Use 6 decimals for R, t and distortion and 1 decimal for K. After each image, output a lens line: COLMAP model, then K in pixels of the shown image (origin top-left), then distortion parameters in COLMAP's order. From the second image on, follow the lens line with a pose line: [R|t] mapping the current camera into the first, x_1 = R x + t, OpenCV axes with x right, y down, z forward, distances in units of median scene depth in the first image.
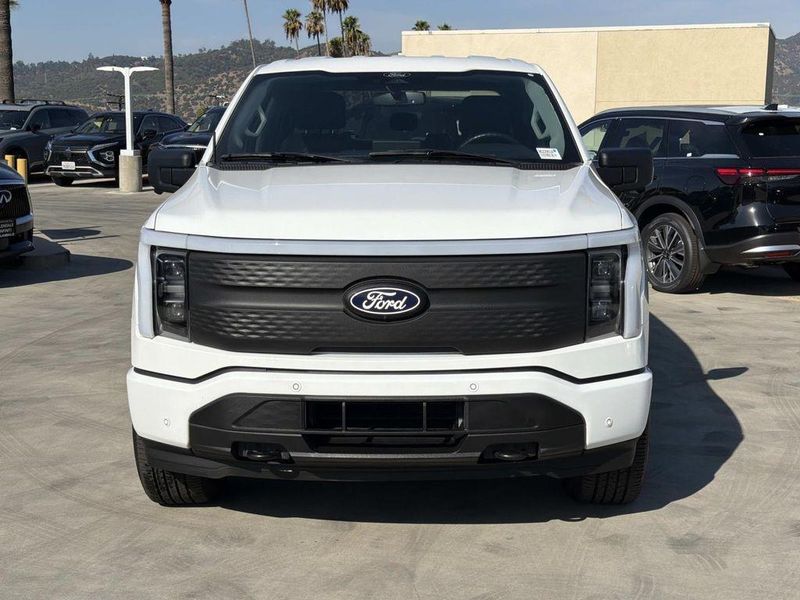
lens RADIAL K [[1269.4, 0, 400.1], [0, 1269.4, 297.6], [0, 0, 1]] dist [0.103818, 0.000000]
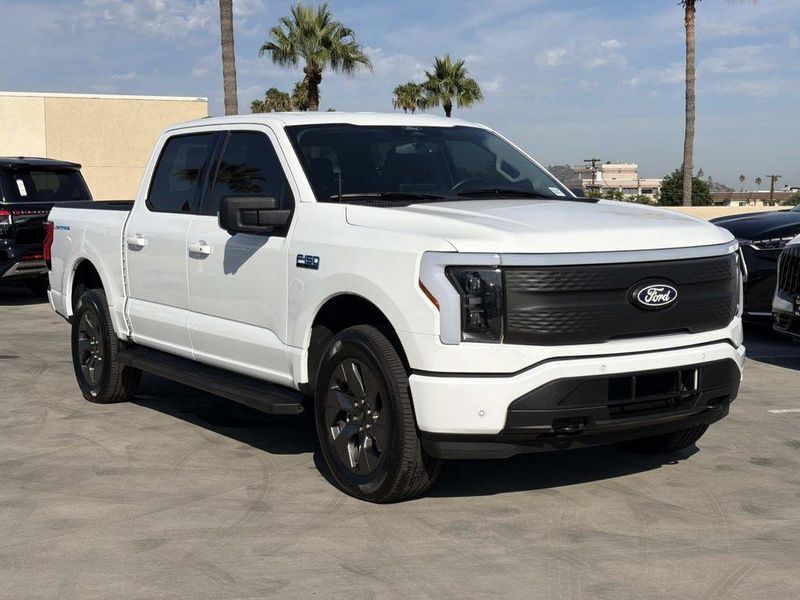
lens RADIAL K [[1269.4, 0, 400.9], [0, 1269.4, 302.1], [0, 0, 1]] dist [0.103818, 0.000000]
pose [[0.815221, -0.059730, 0.576062, -0.938225], [0.090152, 0.995630, -0.024347, 0.017172], [-0.572091, 0.071781, 0.817043, 0.076256]]
